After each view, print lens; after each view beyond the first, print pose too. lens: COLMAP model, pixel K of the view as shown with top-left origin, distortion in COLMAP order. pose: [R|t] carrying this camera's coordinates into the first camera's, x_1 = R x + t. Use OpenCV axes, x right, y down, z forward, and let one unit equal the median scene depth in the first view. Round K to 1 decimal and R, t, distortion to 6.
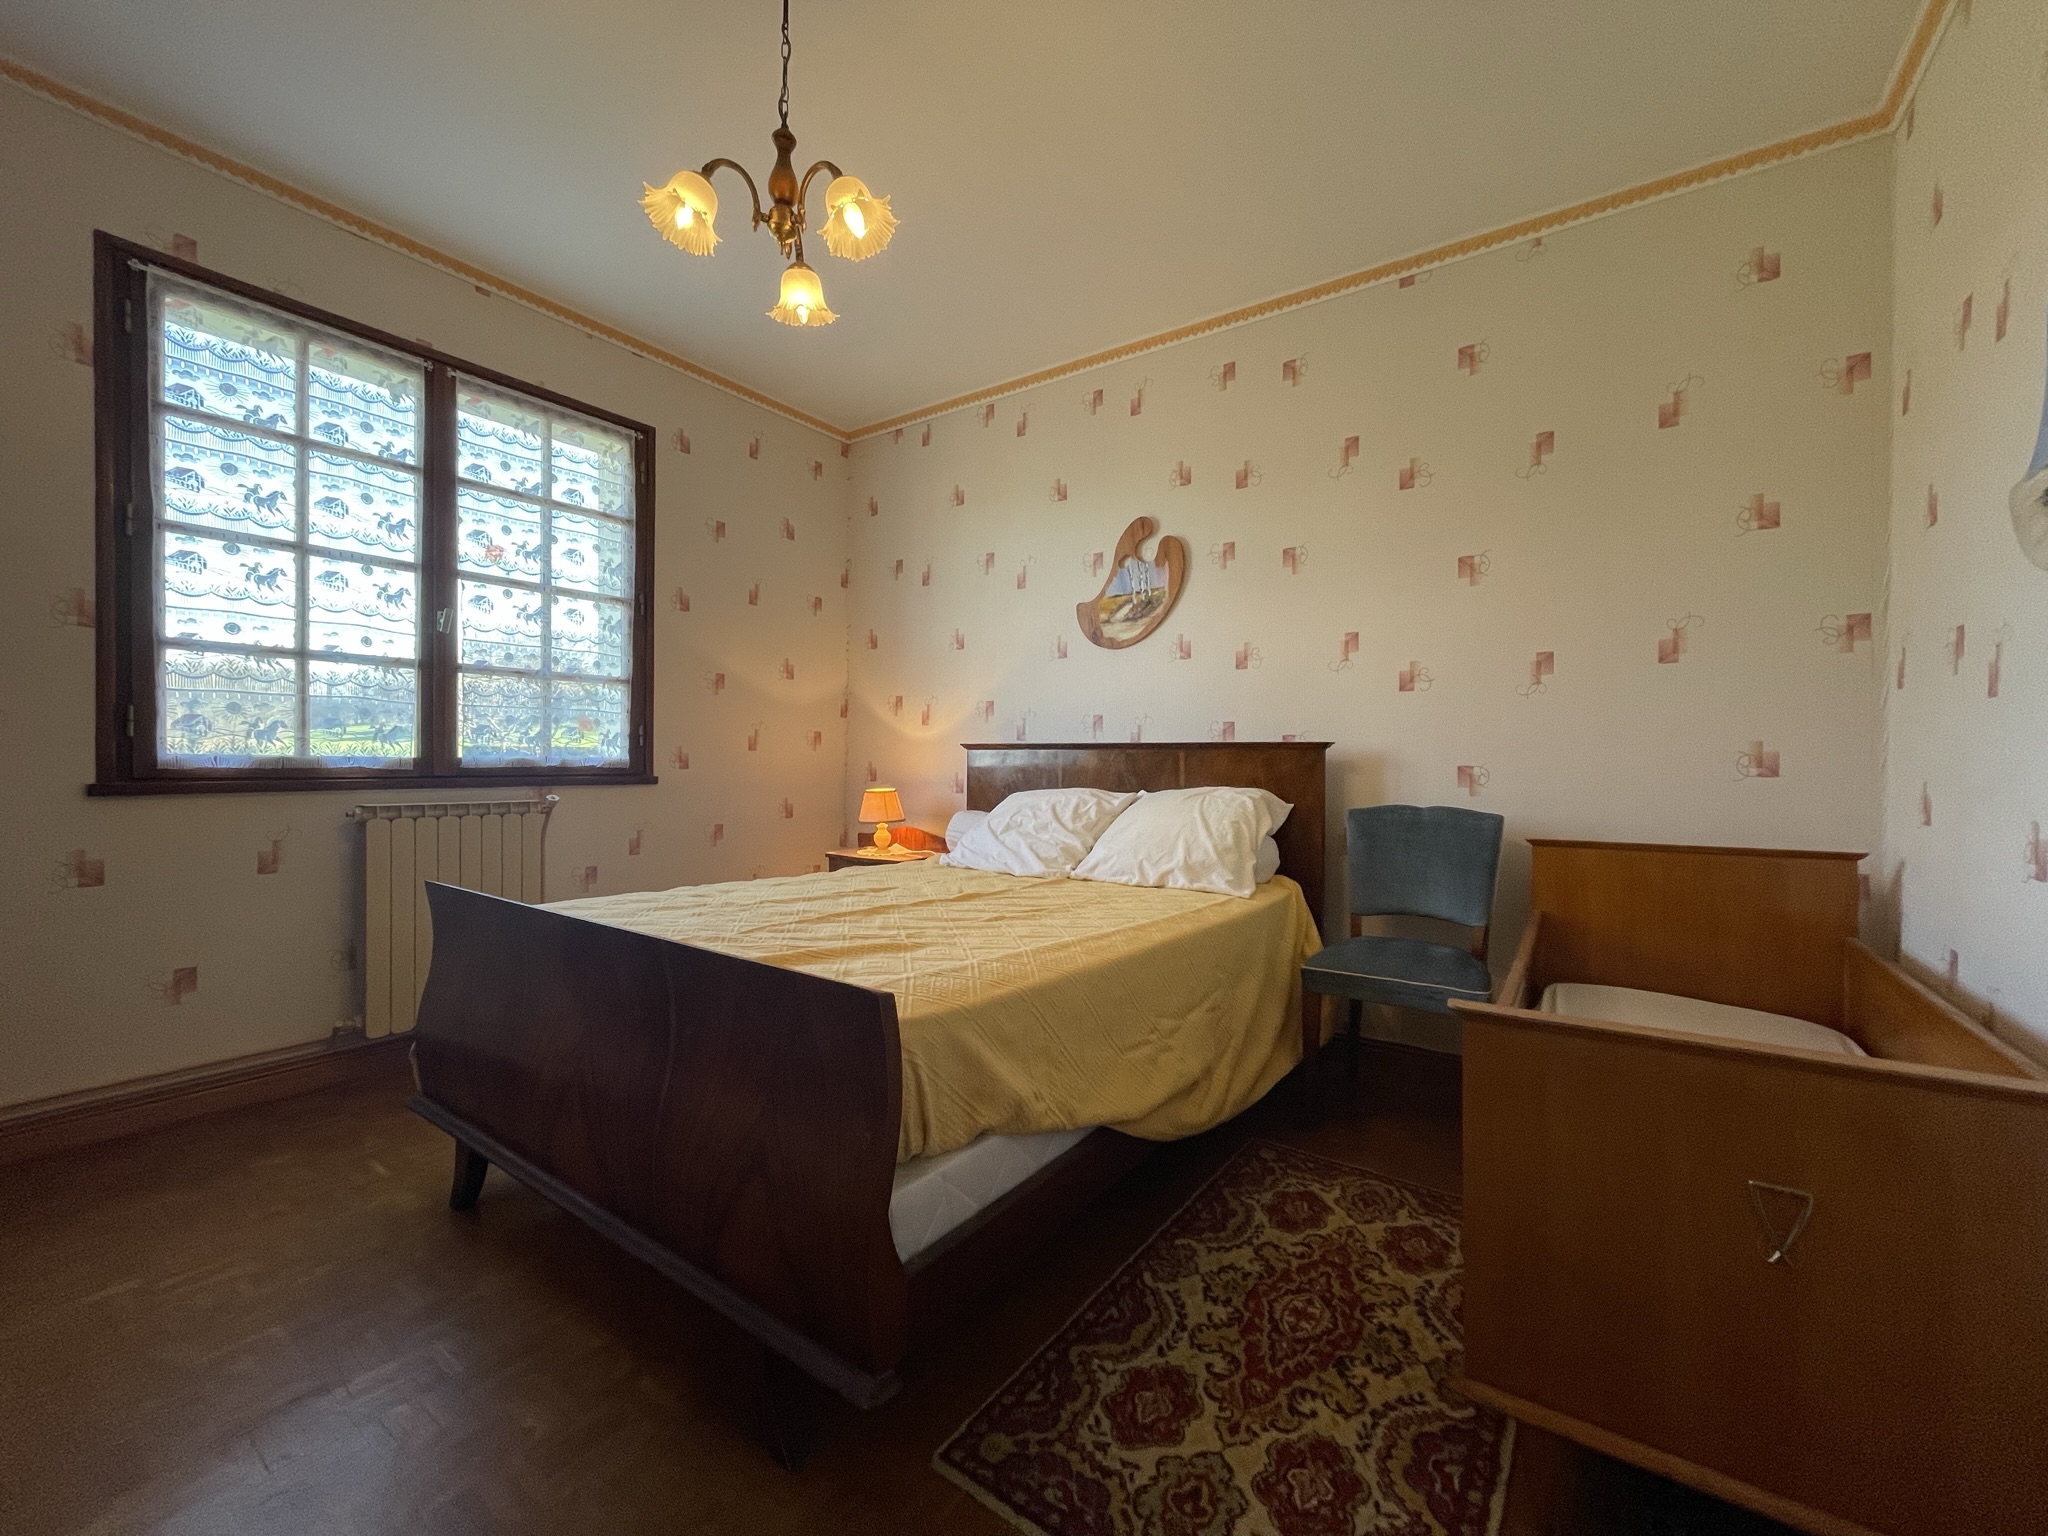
lens RADIAL K [[819.9, 0, 1027.8], [0, 819.9, 756.2], [0, 0, 1]] dist [0.000326, 0.000137]
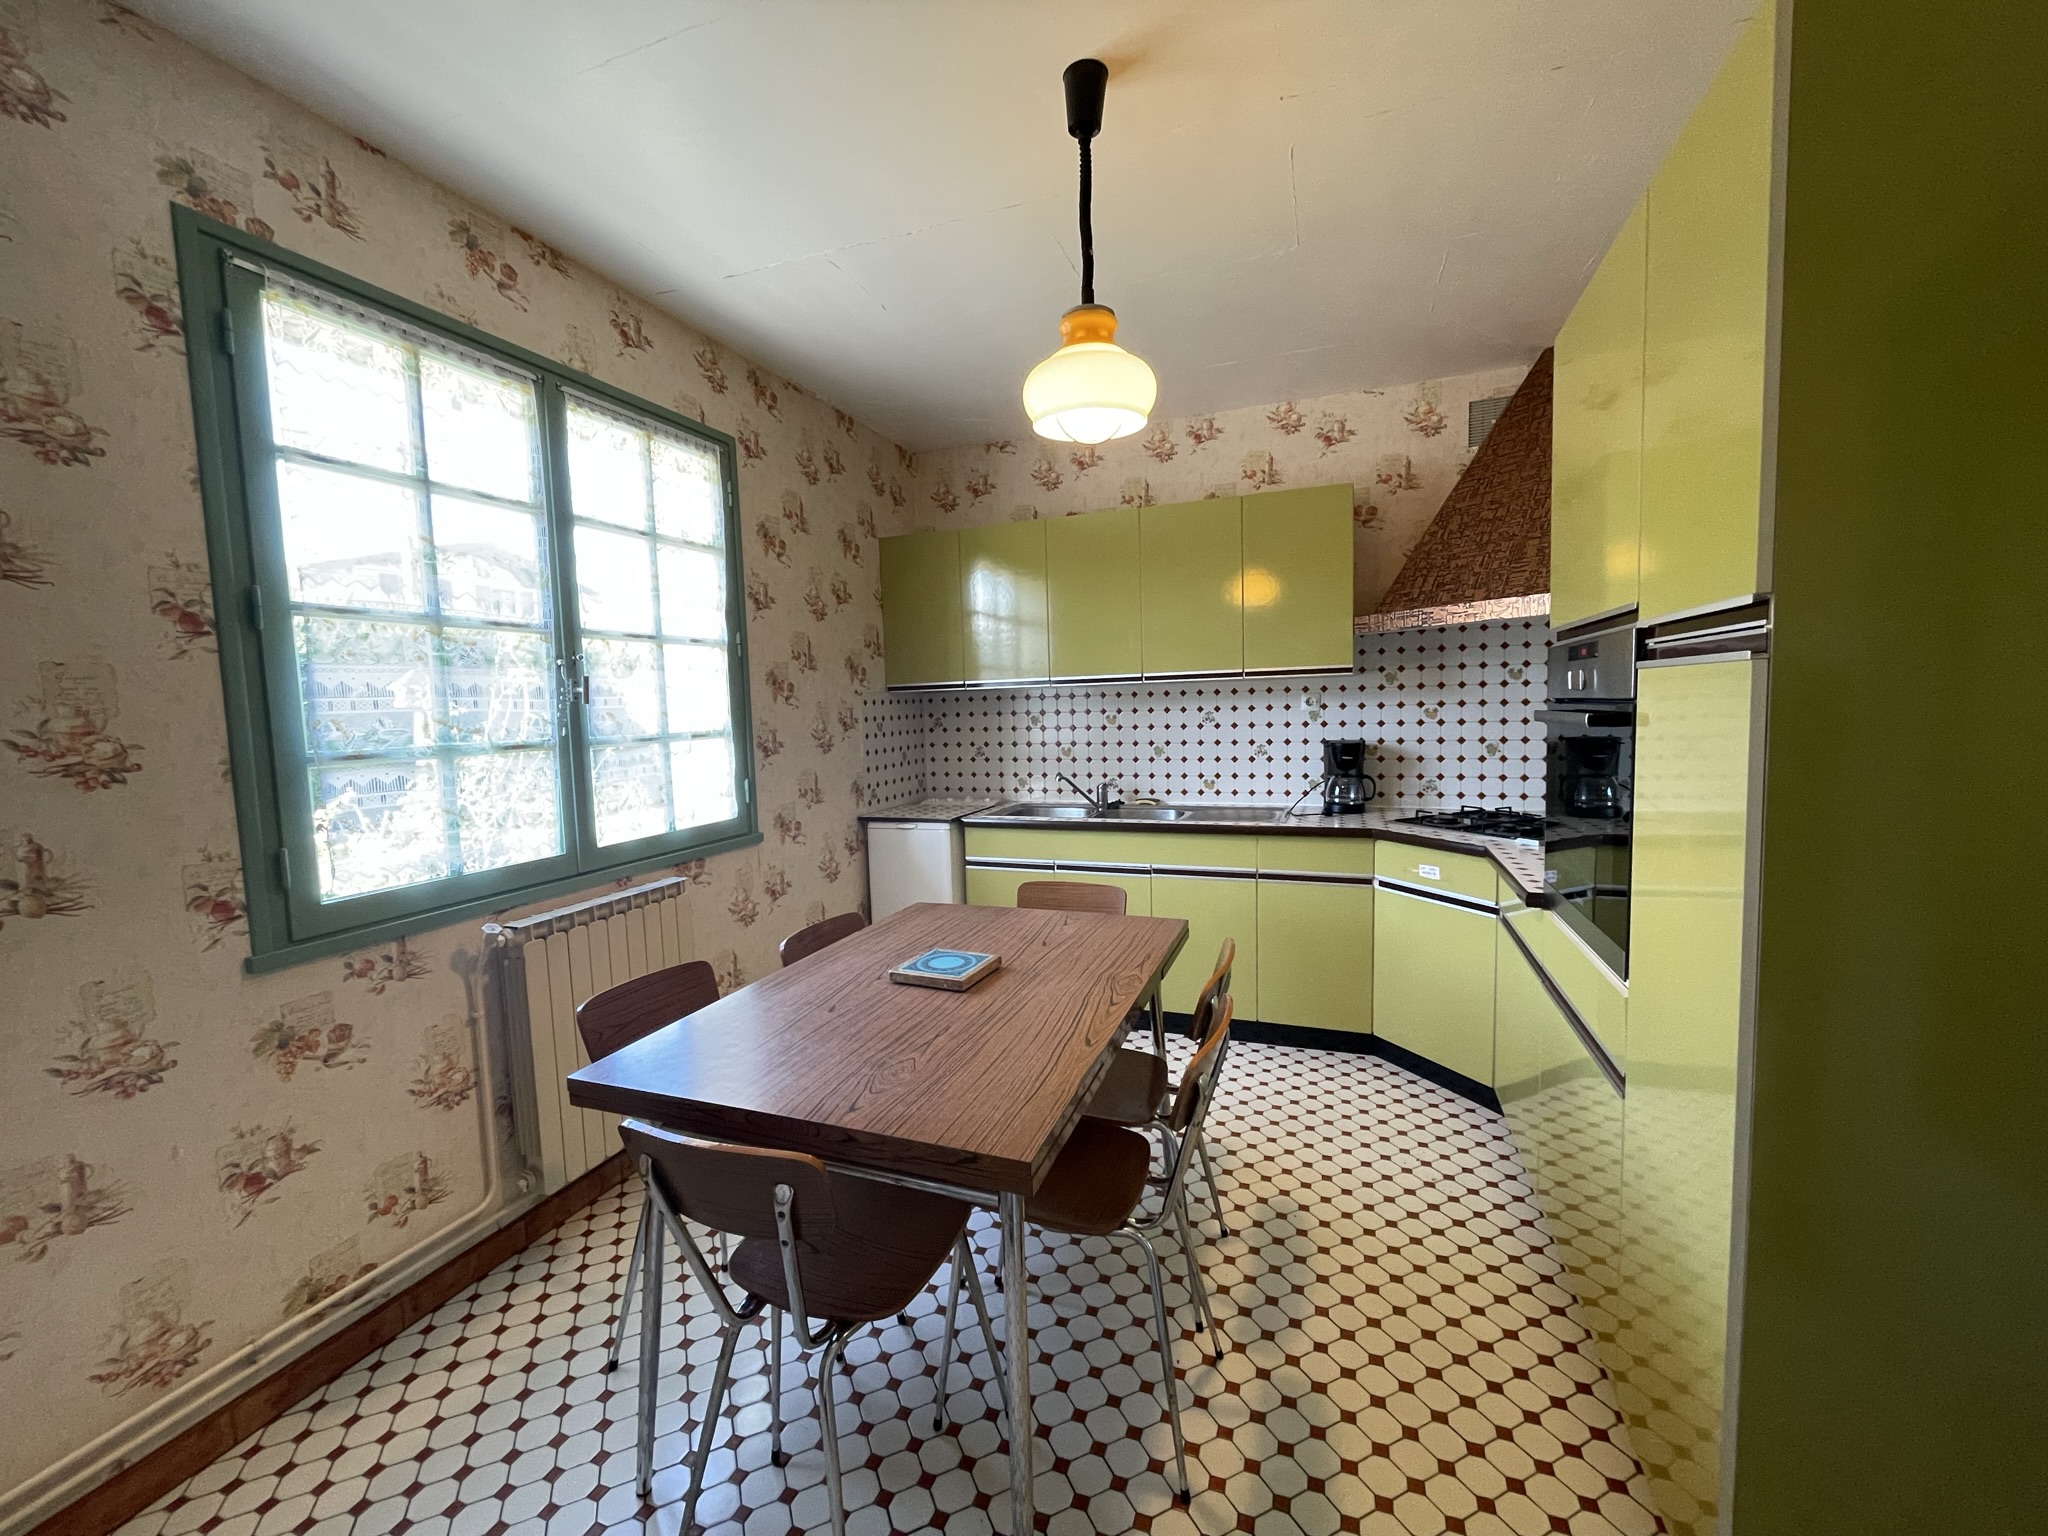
lens RADIAL K [[819.9, 0, 1027.8], [0, 819.9, 756.2], [0, 0, 1]] dist [0.000326, 0.000137]
pose [[0.968700, -0.027007, 0.246762, -0.463520], [0.005767, 0.996244, 0.086397, -0.165075], [-0.248169, -0.082270, 0.965217, 0.066143]]
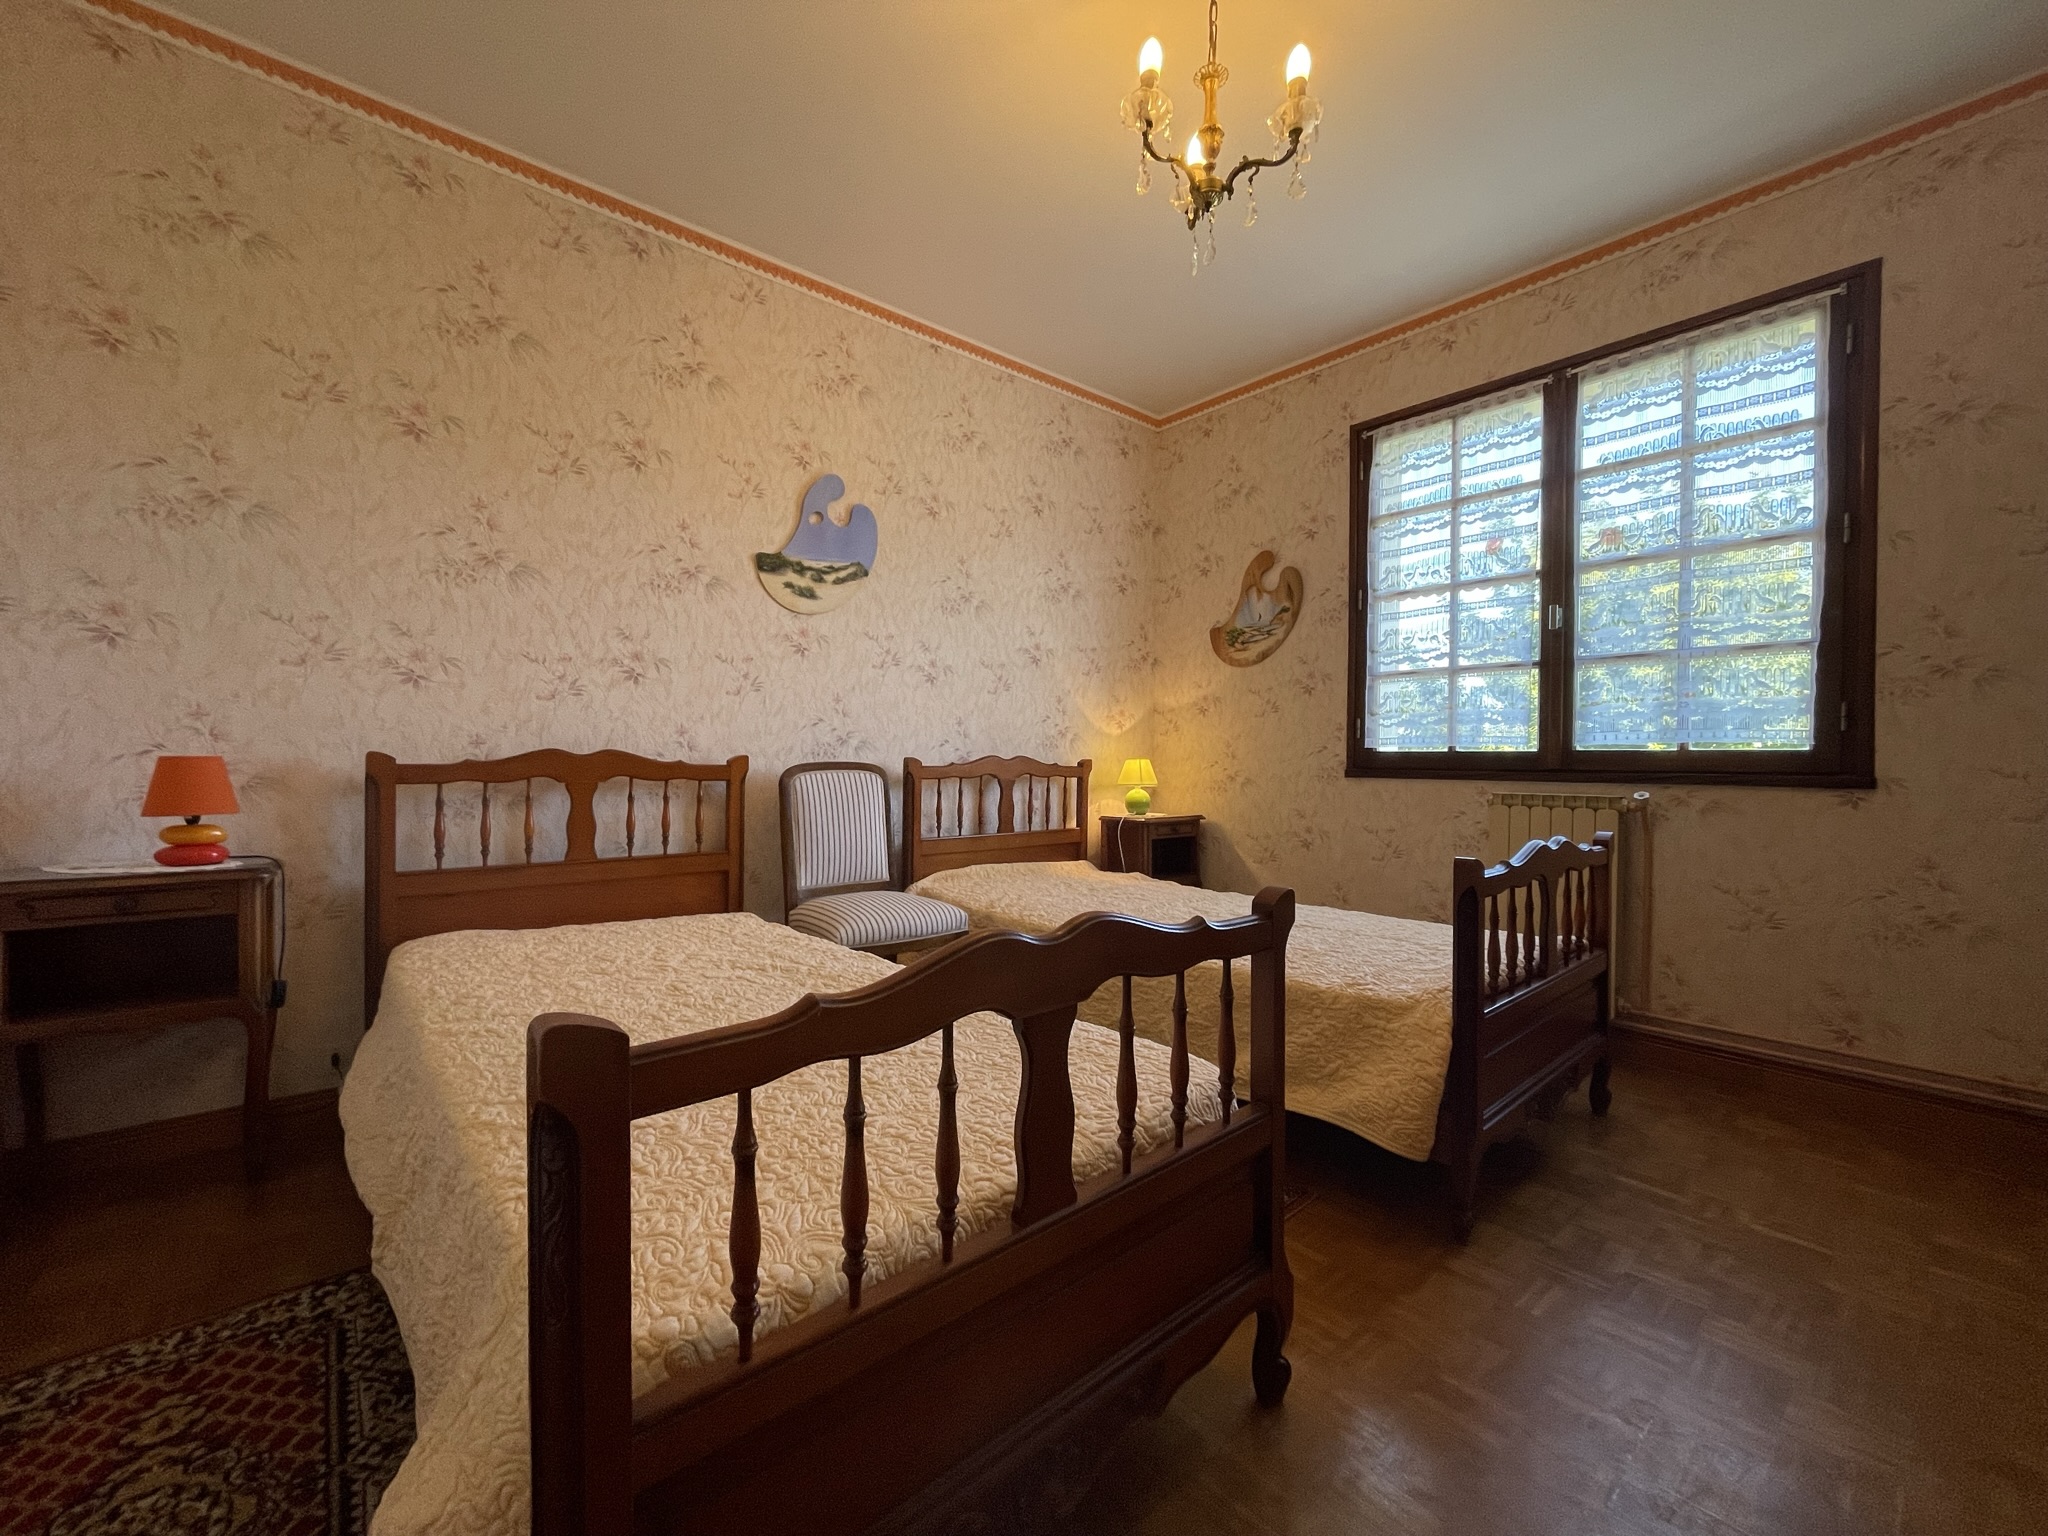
lens RADIAL K [[819.9, 0, 1027.8], [0, 819.9, 756.2], [0, 0, 1]] dist [0.000326, 0.000137]
pose [[-0.244150, -0.003033, -0.969733, 0.444791], [-0.000005, 0.999995, -0.003126, 0.010945], [0.969737, -0.000759, -0.244149, 0.592345]]
